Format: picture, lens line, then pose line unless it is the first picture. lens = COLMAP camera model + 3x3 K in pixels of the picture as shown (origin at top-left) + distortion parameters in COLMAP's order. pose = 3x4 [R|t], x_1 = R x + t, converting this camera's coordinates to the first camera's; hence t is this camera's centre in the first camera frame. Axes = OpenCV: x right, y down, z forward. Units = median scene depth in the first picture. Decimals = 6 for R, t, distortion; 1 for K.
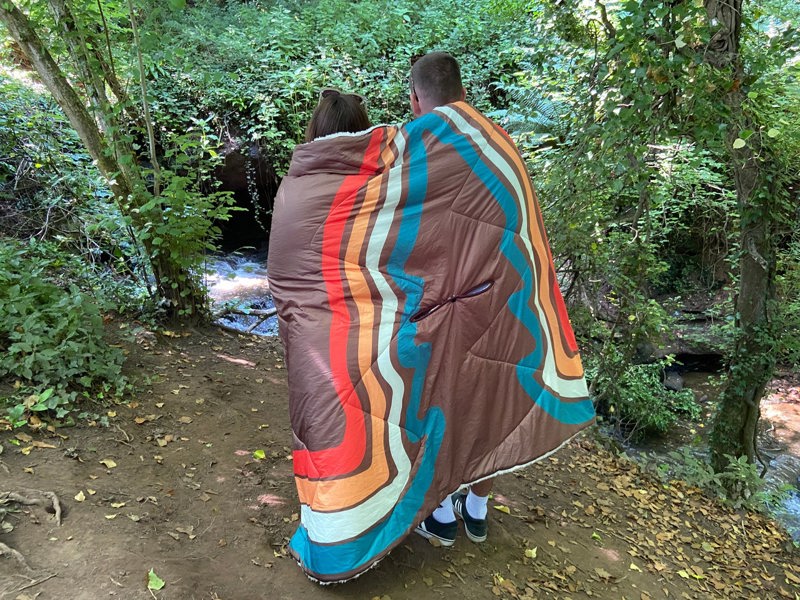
lens RADIAL K [[627.3, 0, 404.1], [0, 627.3, 286.9], [0, 0, 1]] dist [0.154426, -0.171654]
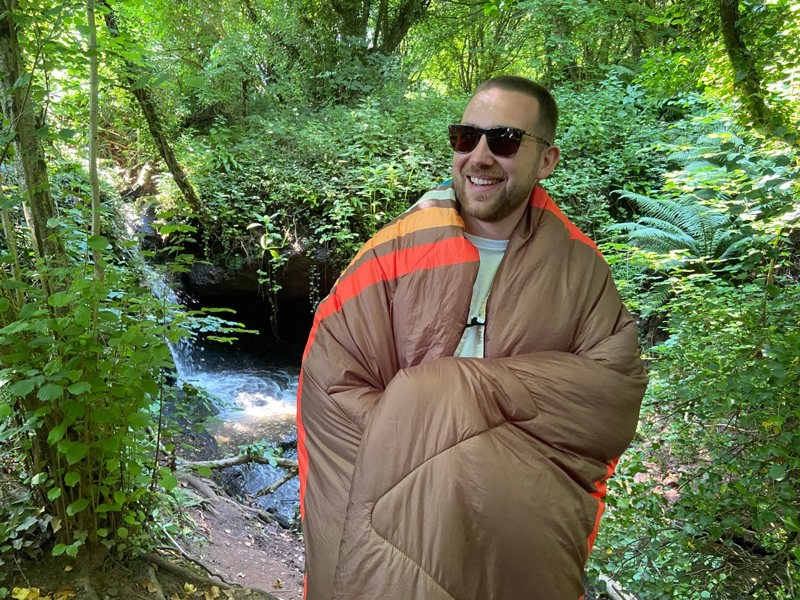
lens RADIAL K [[627.3, 0, 404.1], [0, 627.3, 286.9], [0, 0, 1]] dist [0.154426, -0.171654]
pose [[0.989274, 0.070728, -0.127806, -0.013834], [-0.091848, 0.981540, -0.167757, -0.037946], [0.113582, 0.177697, 0.977509, 0.191763]]
